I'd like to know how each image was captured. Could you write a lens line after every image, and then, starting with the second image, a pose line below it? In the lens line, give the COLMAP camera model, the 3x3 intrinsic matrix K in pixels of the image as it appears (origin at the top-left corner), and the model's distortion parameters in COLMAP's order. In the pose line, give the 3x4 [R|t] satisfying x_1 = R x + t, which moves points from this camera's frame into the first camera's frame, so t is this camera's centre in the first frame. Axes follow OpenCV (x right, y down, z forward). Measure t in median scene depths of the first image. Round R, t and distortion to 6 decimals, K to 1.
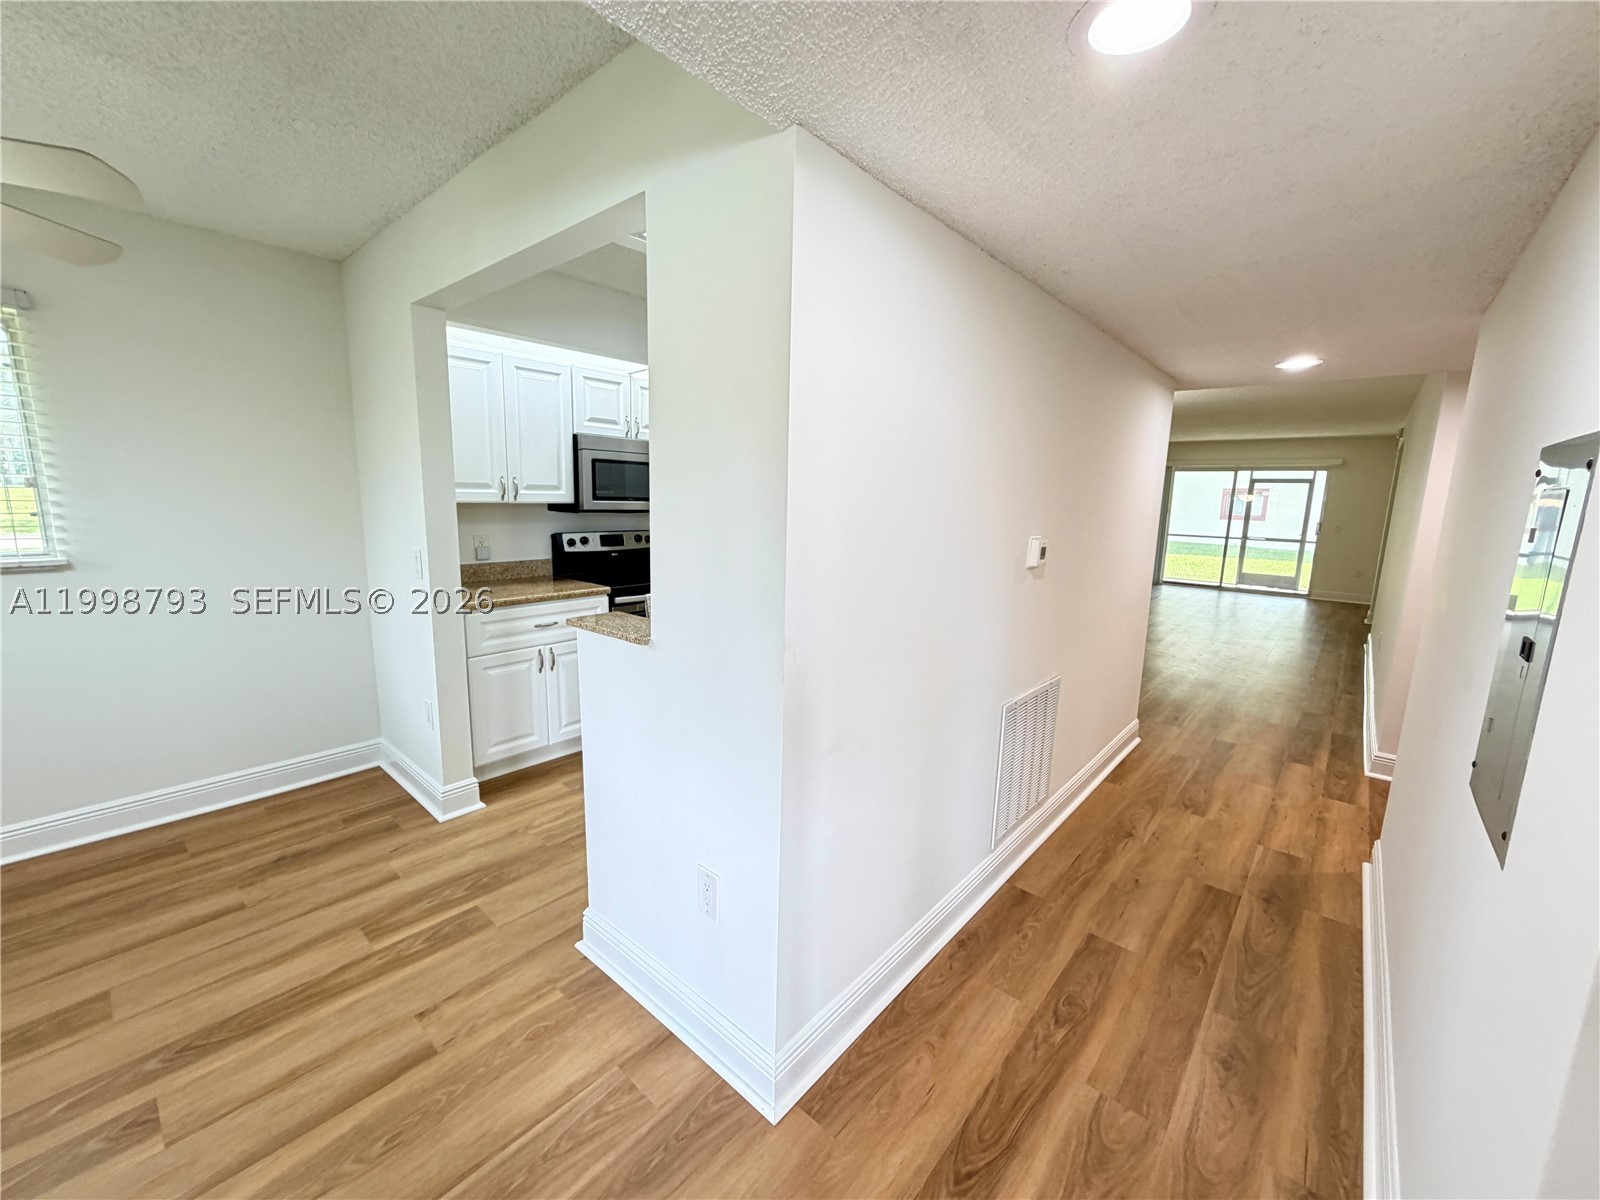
lens RADIAL K [[638.9, 0, 798.7], [0, 638.9, 598.2], [0, 0, 1]] dist [0.000852, -0.000064]
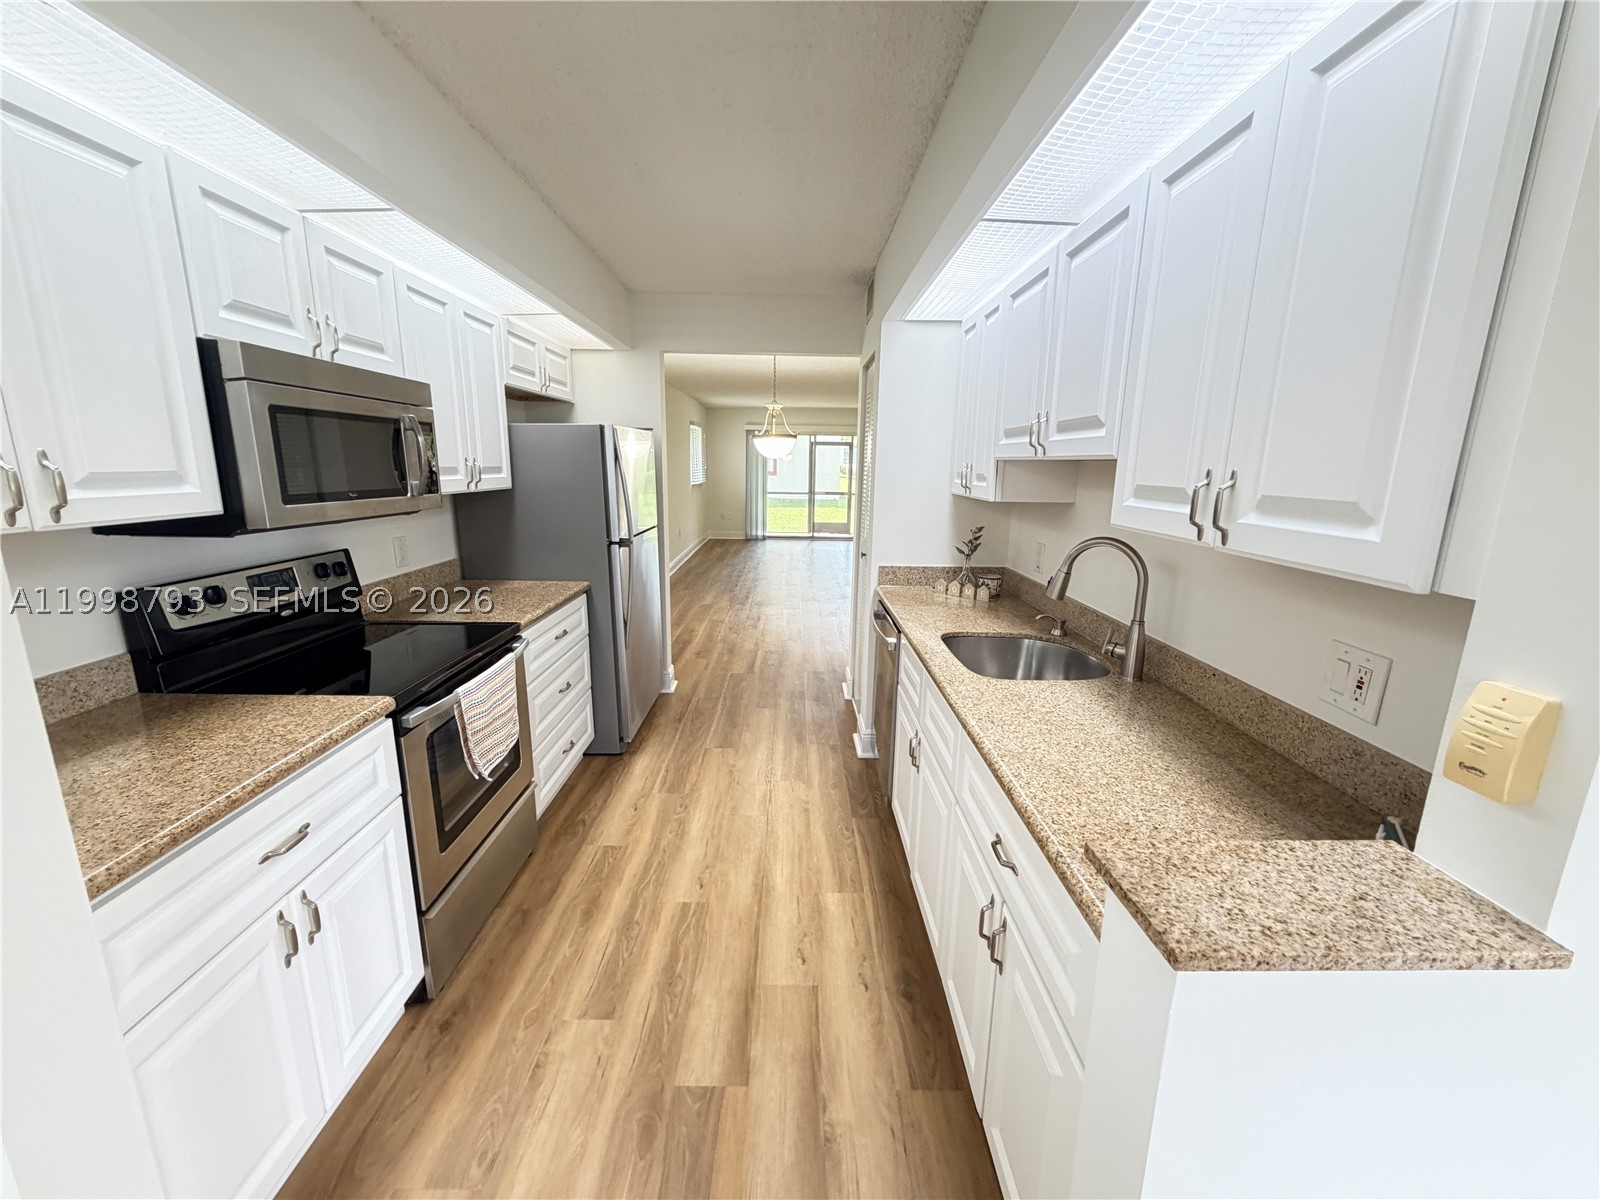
lens RADIAL K [[637.6, 0, 795.9], [0, 637.6, 599.1], [0, 0, 1]] dist [0.000793, 0.000455]
pose [[0.750959, -0.152866, 0.642412, -0.325590], [0.110794, 0.988213, 0.105636, -0.092077], [-0.650988, -0.008153, 0.759044, 0.428094]]
